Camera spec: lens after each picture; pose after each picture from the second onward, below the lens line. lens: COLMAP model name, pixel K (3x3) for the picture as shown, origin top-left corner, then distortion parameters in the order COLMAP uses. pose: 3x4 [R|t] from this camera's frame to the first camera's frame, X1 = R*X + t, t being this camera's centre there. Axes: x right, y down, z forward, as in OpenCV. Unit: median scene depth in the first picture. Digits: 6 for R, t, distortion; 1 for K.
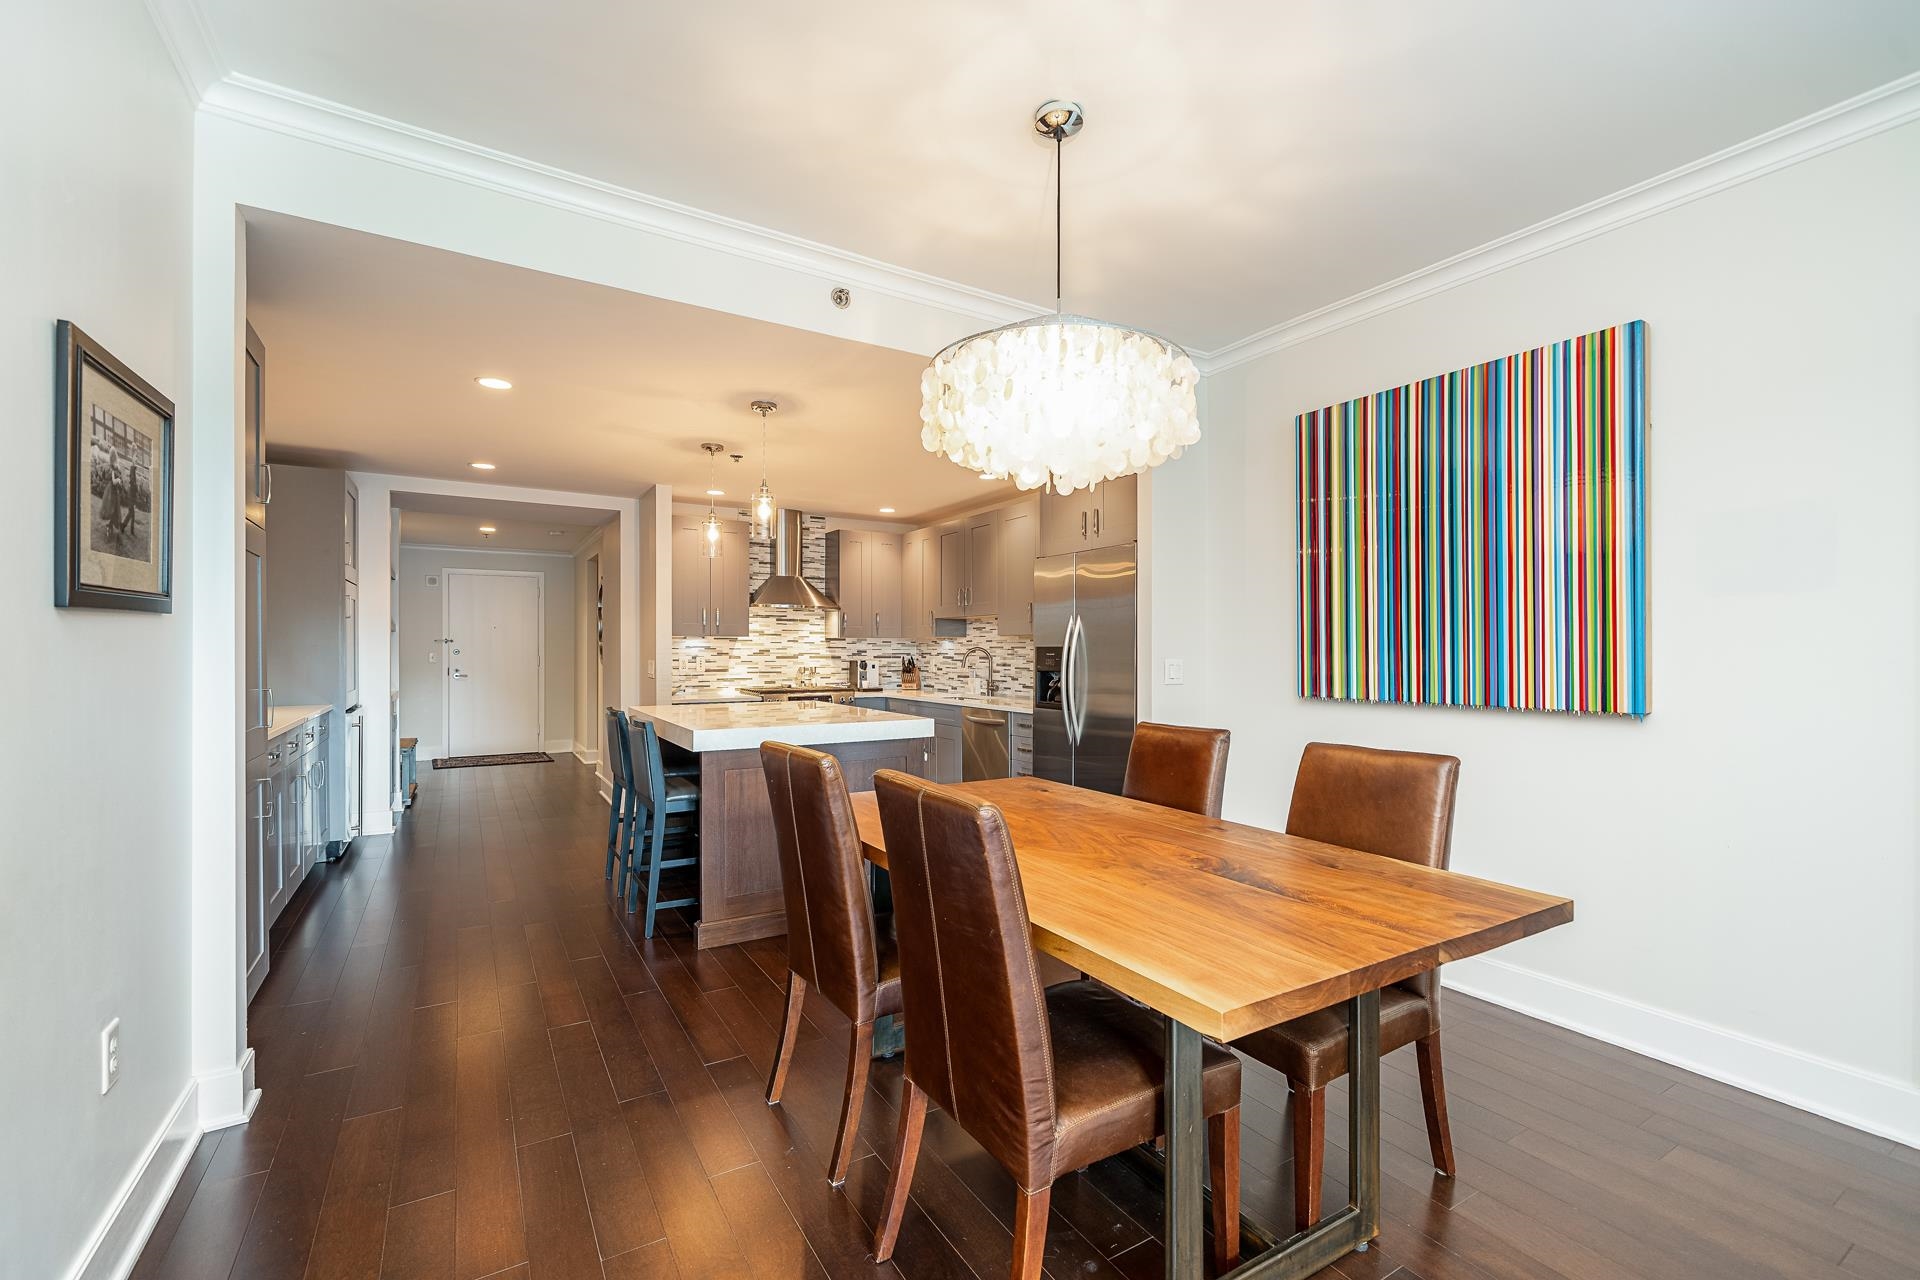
lens RADIAL K [[818.9, 0, 966.5], [0, 818.9, 645.4], [0, 0, 1]] dist [0.001172, -0.002310]
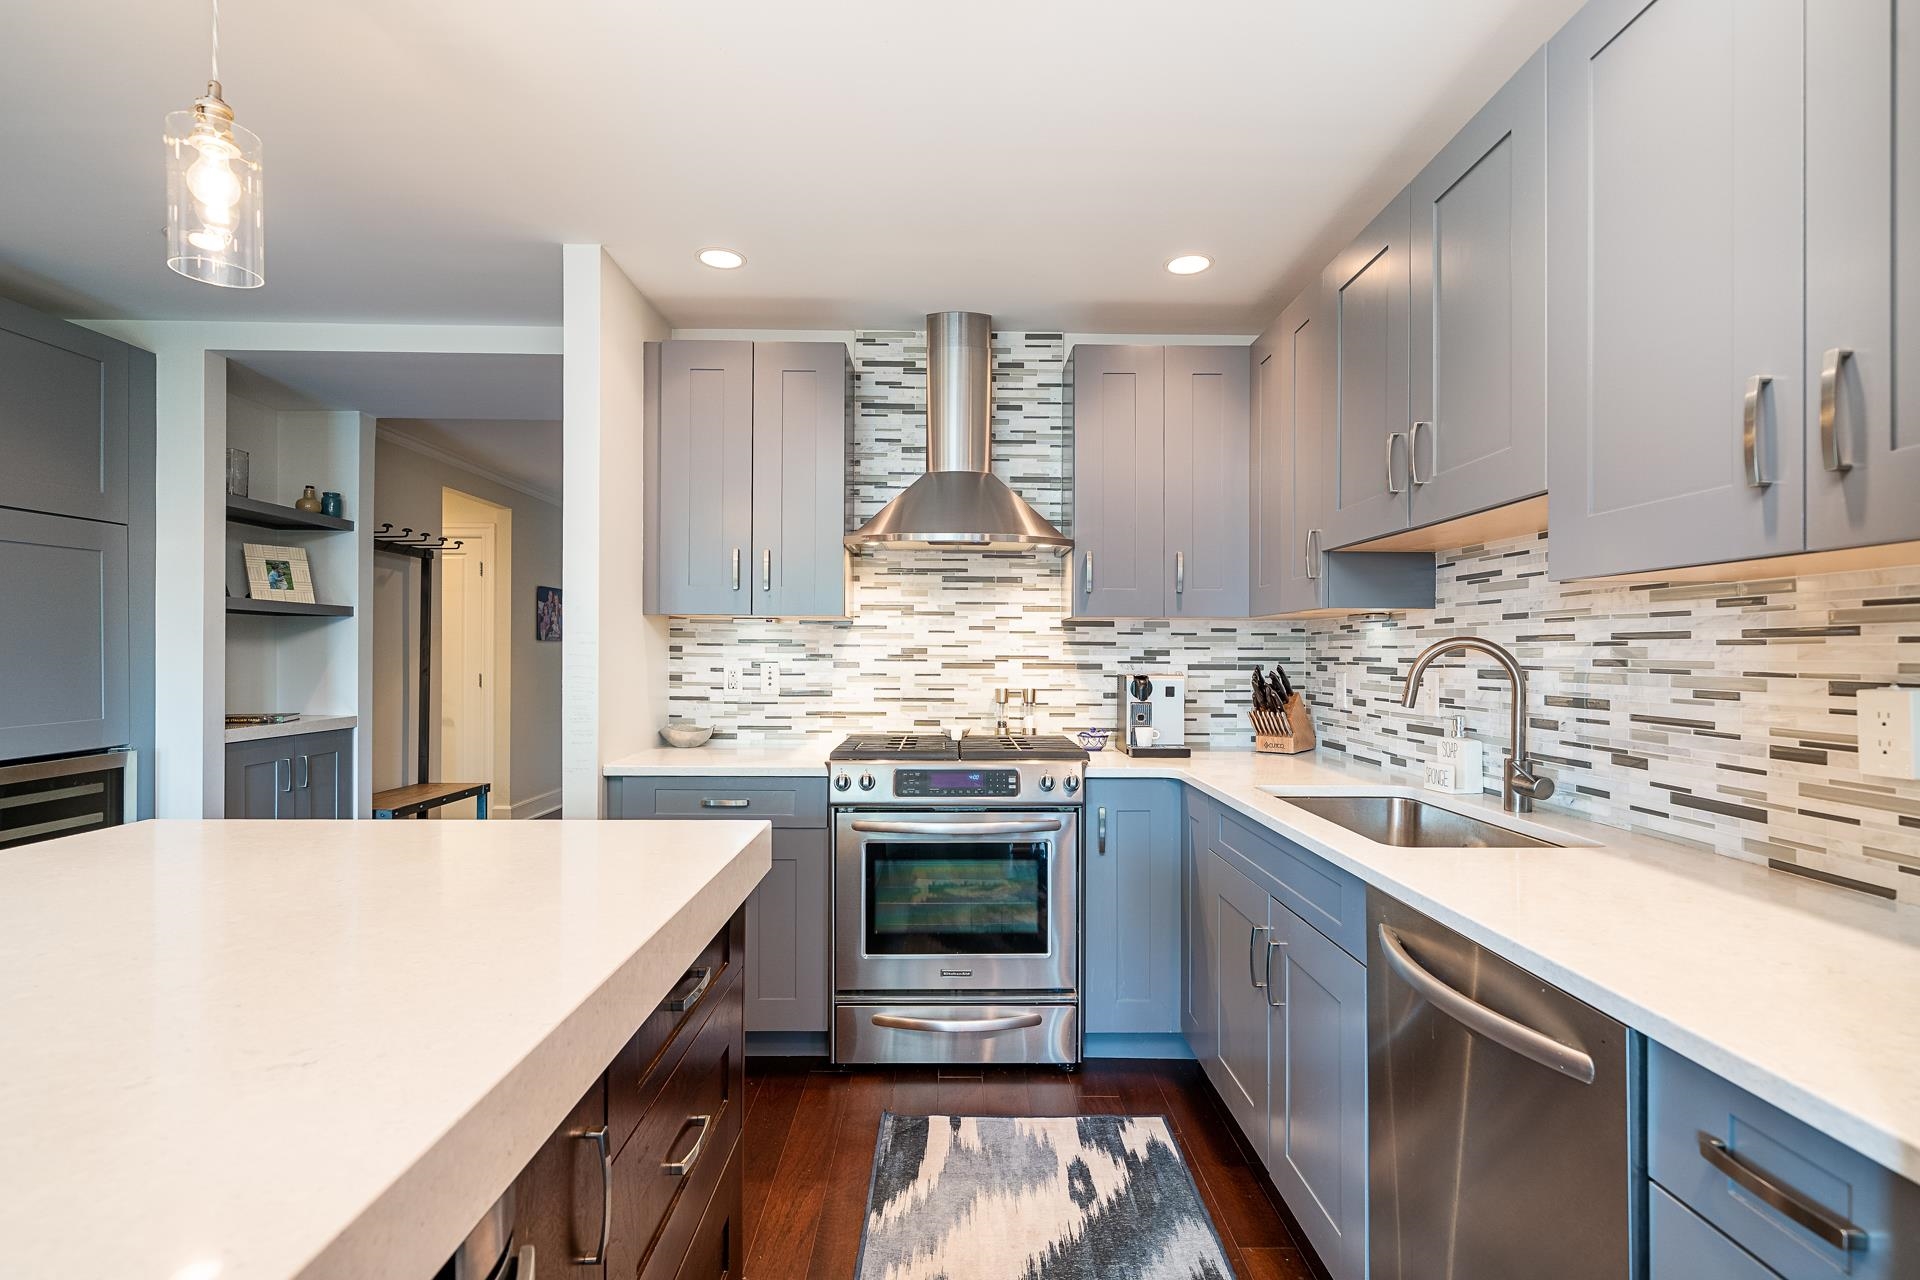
lens RADIAL K [[902.4, 0, 955.3], [0, 902.4, 652.5], [0, 0, 1]] dist [-0.000371, -0.002360]
pose [[0.851544, 0.001897, -0.524279, 0.025822], [-0.000851, 0.999997, 0.002236, 0.006855], [0.524282, -0.001458, 0.851544, 0.613833]]
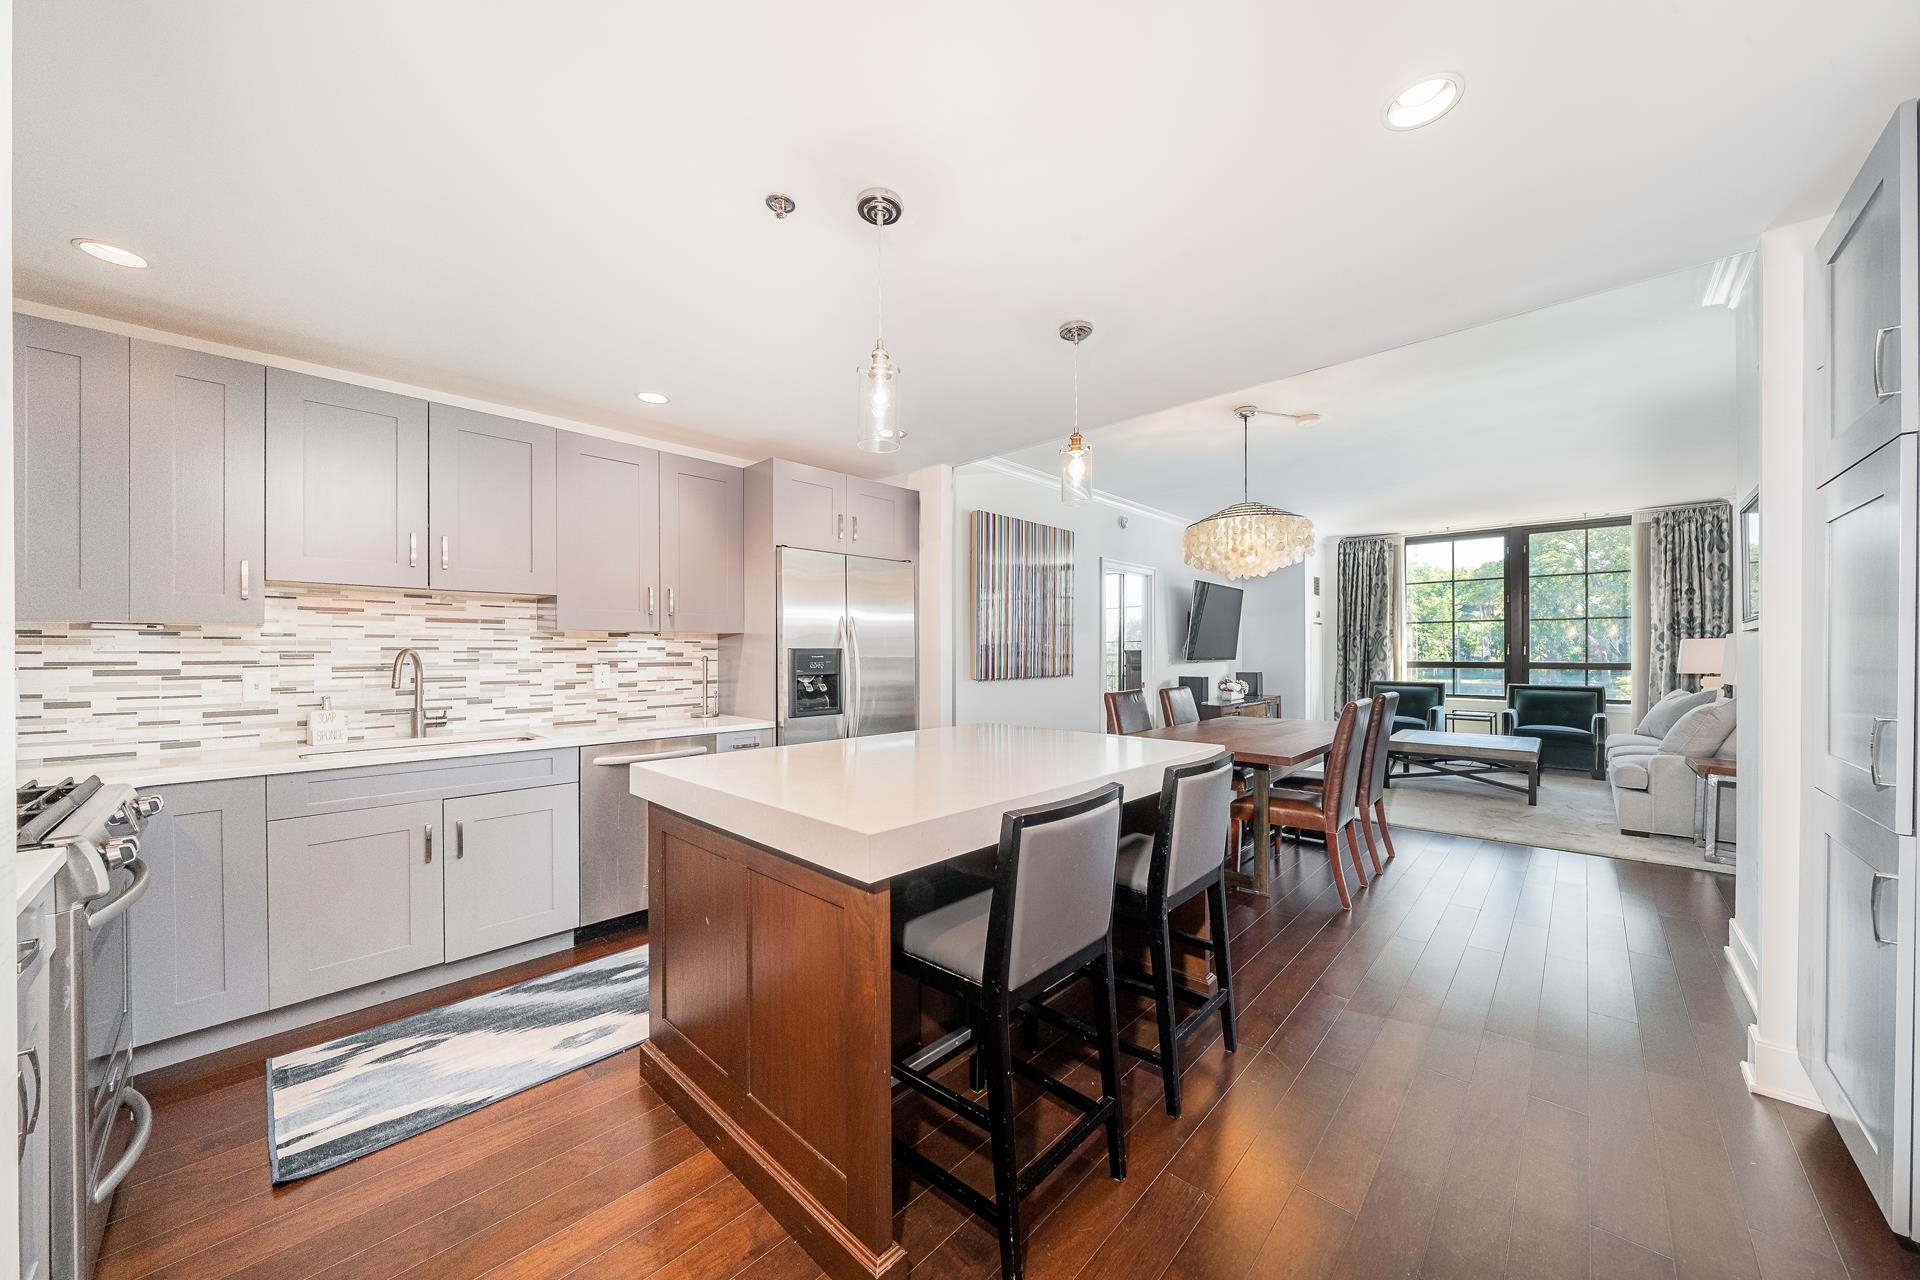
lens RADIAL K [[658.3, 0, 970.8], [0, 658.3, 652.2], [0, 0, 1]] dist [-0.011331, 0.000732]
pose [[-0.261608, 0.000154, 0.965174, -0.466501], [-0.002294, 0.999997, -0.000781, 0.004313], [-0.965171, -0.002419, -0.261607, 0.729301]]
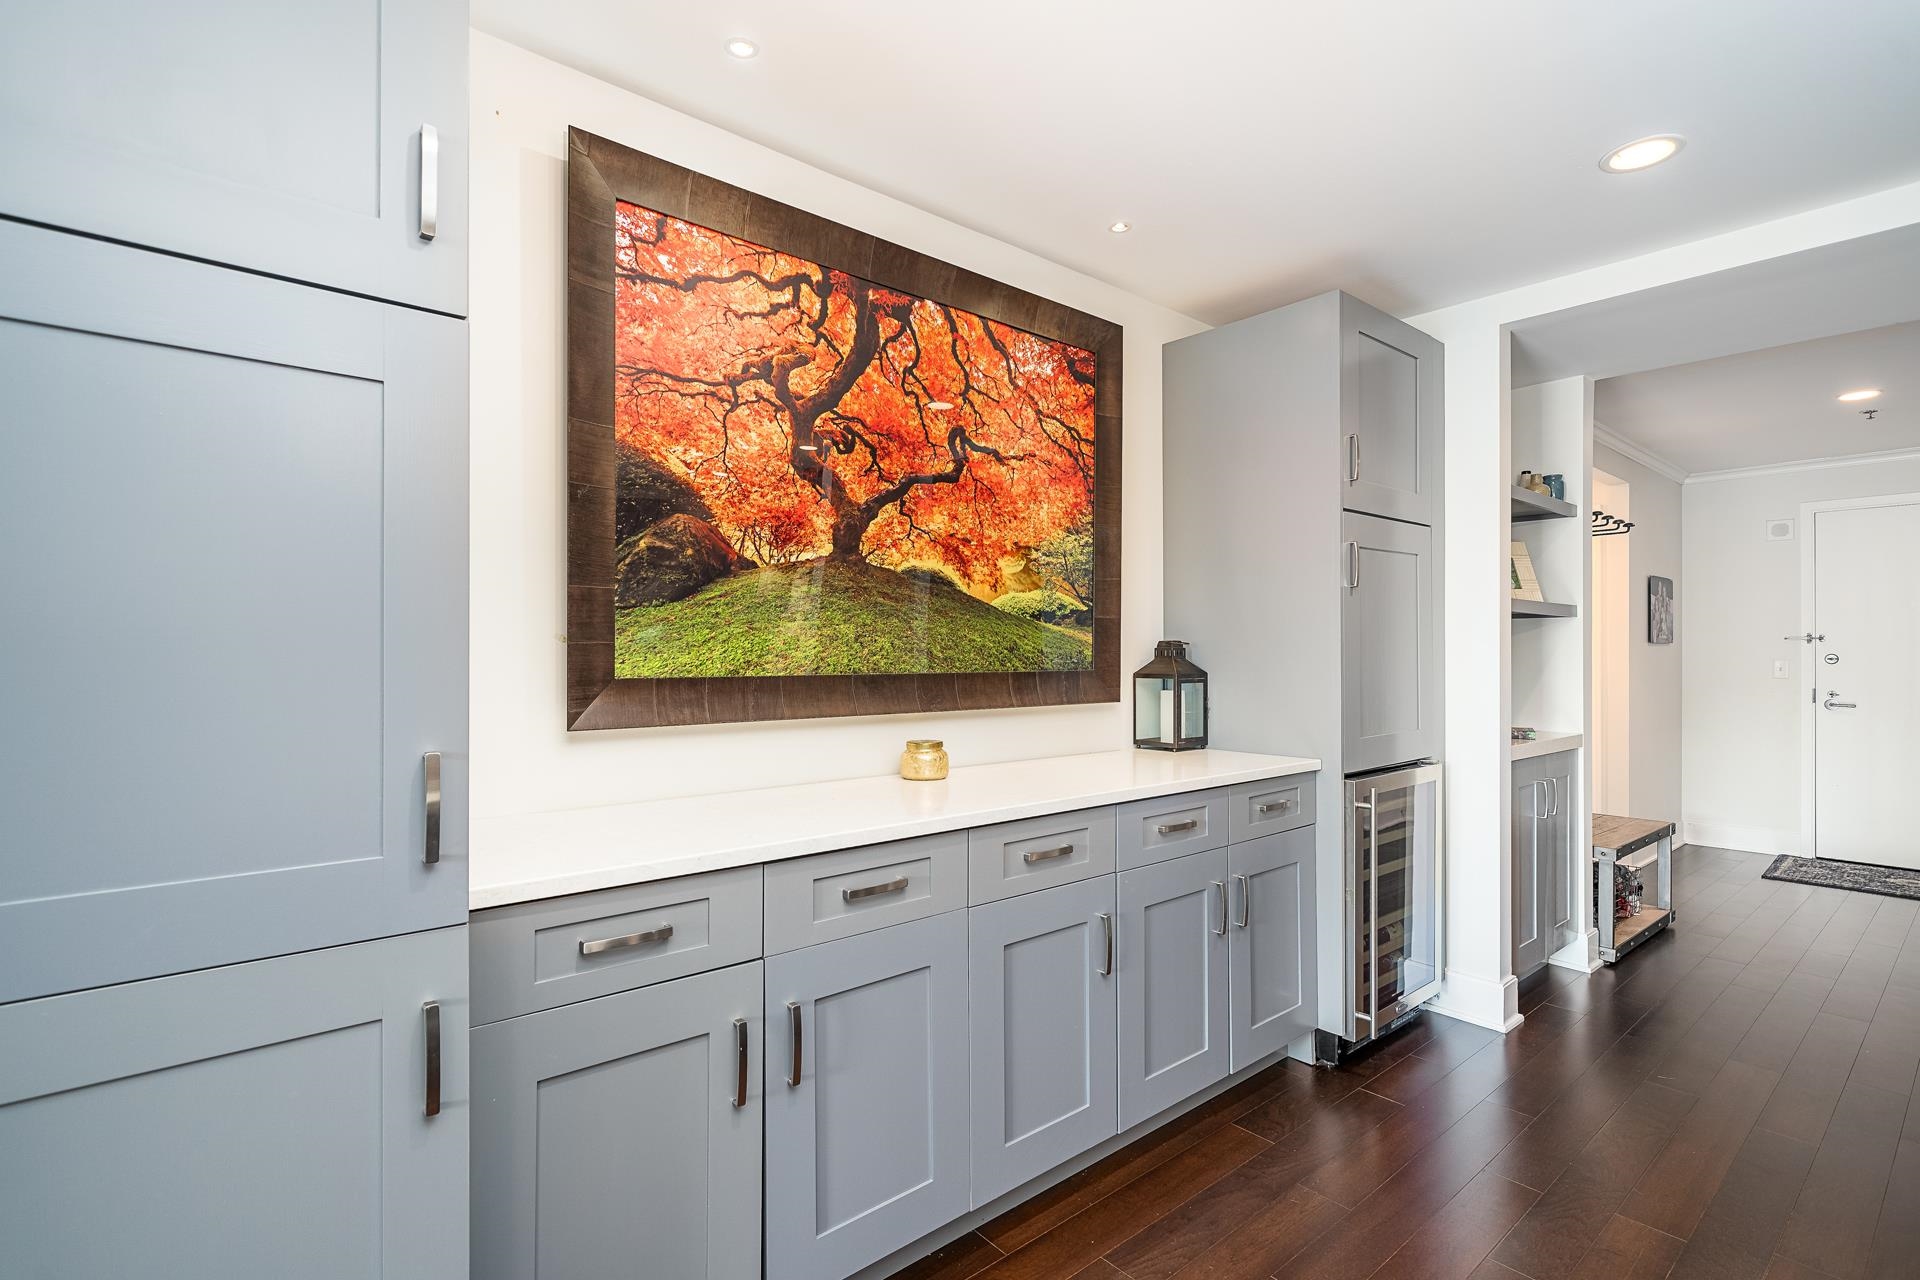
lens RADIAL K [[902.4, 0, 962.4], [0, 902.4, 651.8], [0, 0, 1]] dist [-0.000371, -0.002360]
pose [[0.145561, -0.006669, -0.989327, -0.177231], [0.004654, 0.999971, -0.006056, 0.006031], [0.989338, -0.003723, 0.145588, 0.491043]]
